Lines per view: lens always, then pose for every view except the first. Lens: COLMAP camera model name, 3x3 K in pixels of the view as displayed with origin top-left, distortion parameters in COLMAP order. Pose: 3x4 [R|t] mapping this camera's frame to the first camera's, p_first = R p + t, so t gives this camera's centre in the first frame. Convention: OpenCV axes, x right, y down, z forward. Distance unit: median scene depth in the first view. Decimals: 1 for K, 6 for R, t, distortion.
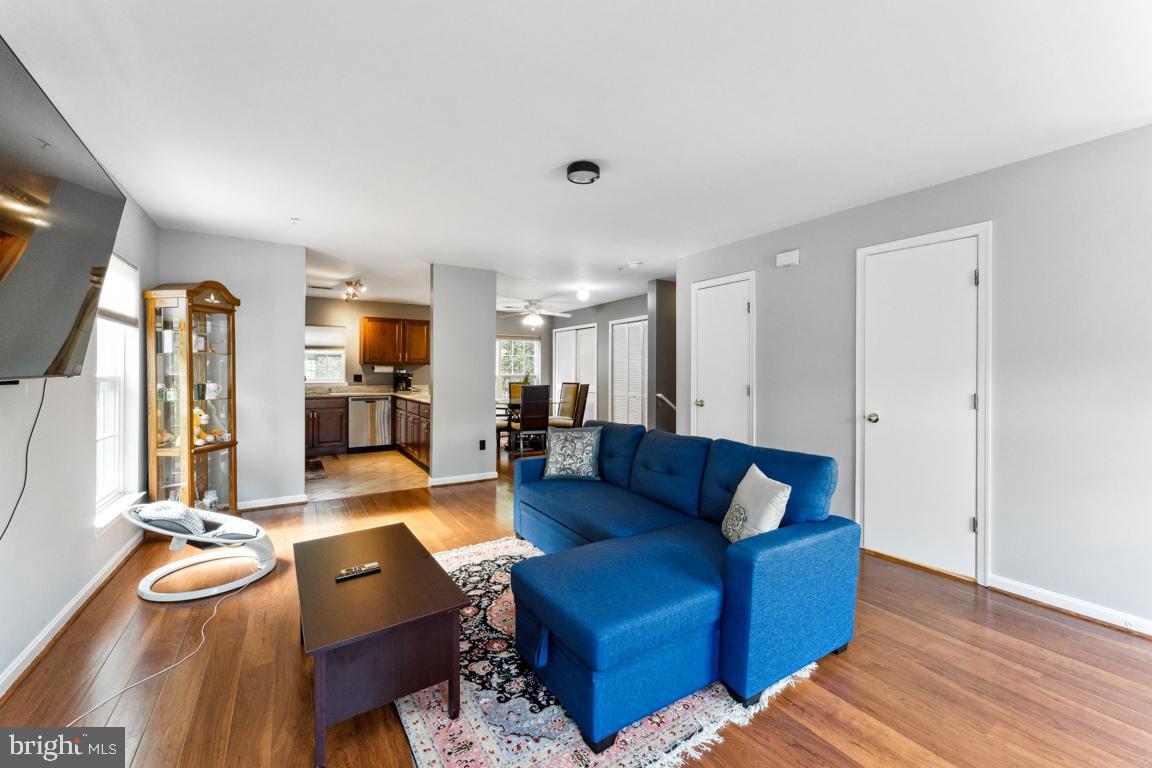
lens RADIAL K [[459.5, 0, 571.5], [0, 459.5, 381.5], [0, 0, 1]] dist [-0.003245, 0.000050]
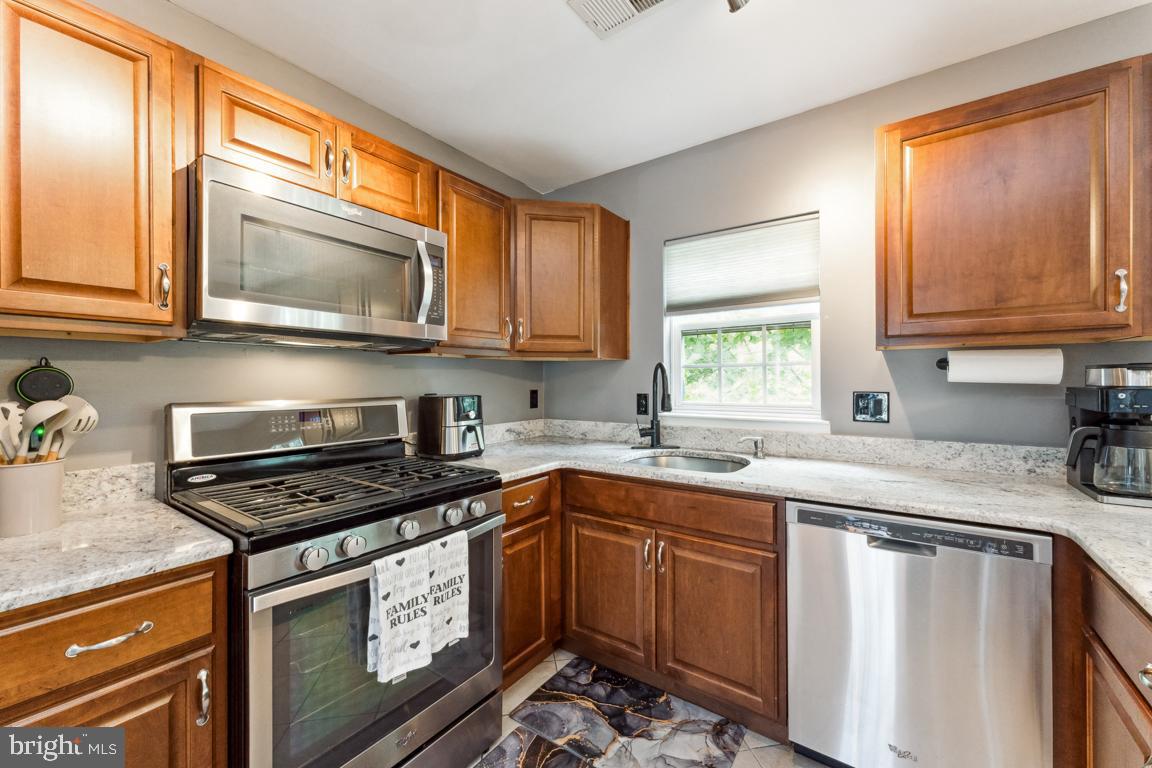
lens RADIAL K [[459.5, 0, 567.8], [0, 459.5, 378.3], [0, 0, 1]] dist [-0.003245, 0.000050]
pose [[0.373040, -0.005612, -0.927798, -0.300354], [-0.004632, 0.999958, -0.007911, -0.019715], [0.927804, 0.007248, 0.372998, 0.764572]]
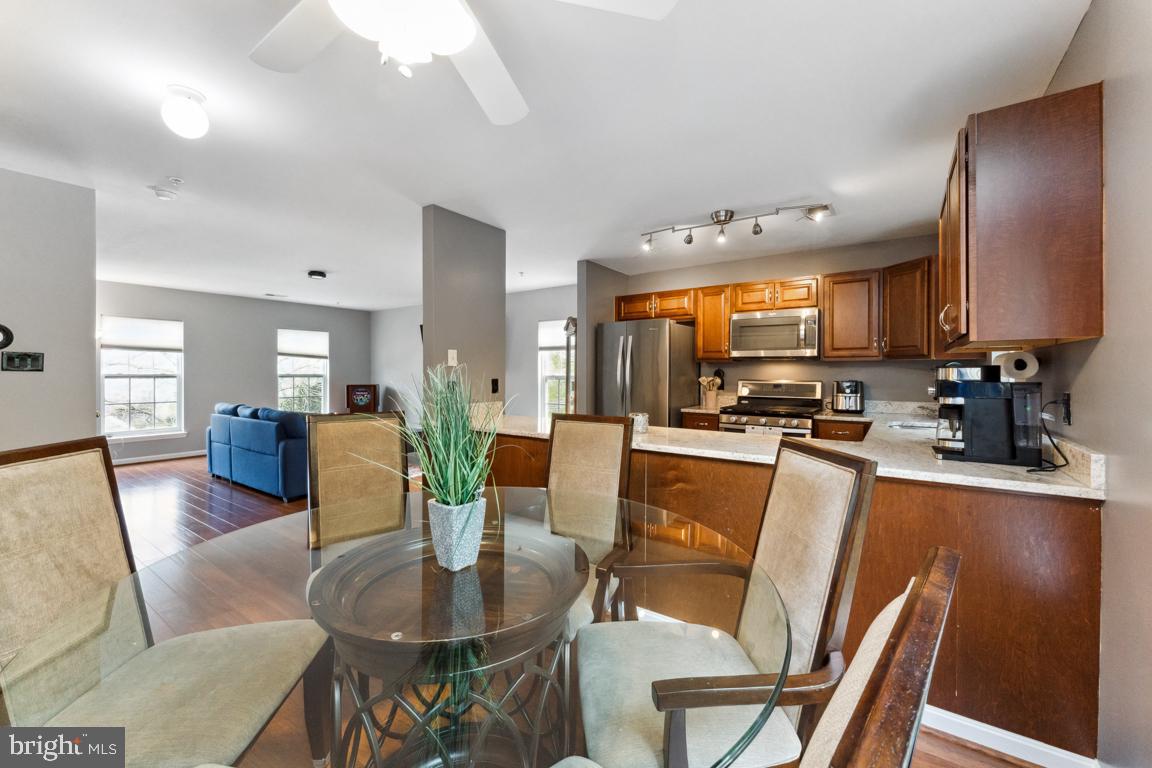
lens RADIAL K [[459.5, 0, 574.4], [0, 459.5, 379.9], [0, 0, 1]] dist [-0.003245, 0.000050]
pose [[-0.922393, 0.000991, -0.386252, -0.075568], [-0.008936, 0.999674, 0.023905, -0.022814], [0.386150, 0.025501, -0.922083, 1.180384]]
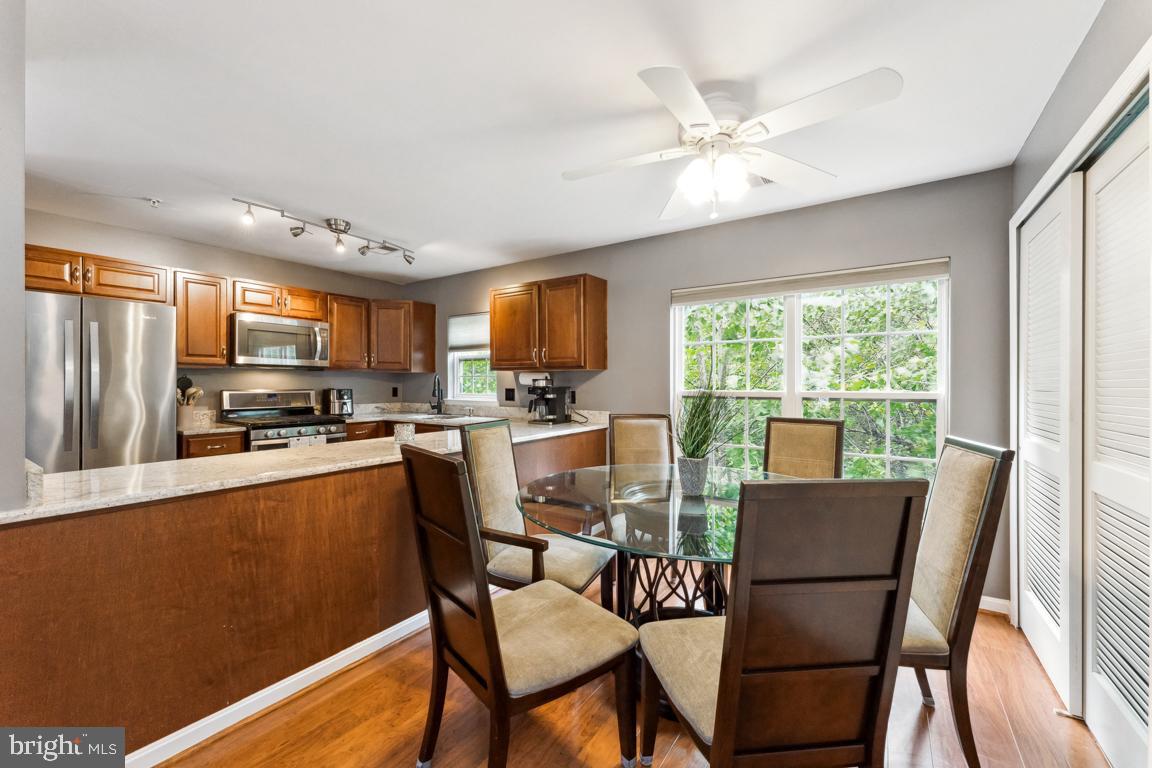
lens RADIAL K [[459.5, 0, 570.8], [0, 459.5, 381.2], [0, 0, 1]] dist [-0.003245, 0.000050]
pose [[0.404676, 0.001093, -0.914460, 0.116941], [-0.012384, 0.999914, -0.004285, -0.022928], [0.914376, 0.013059, 0.404655, 0.839892]]
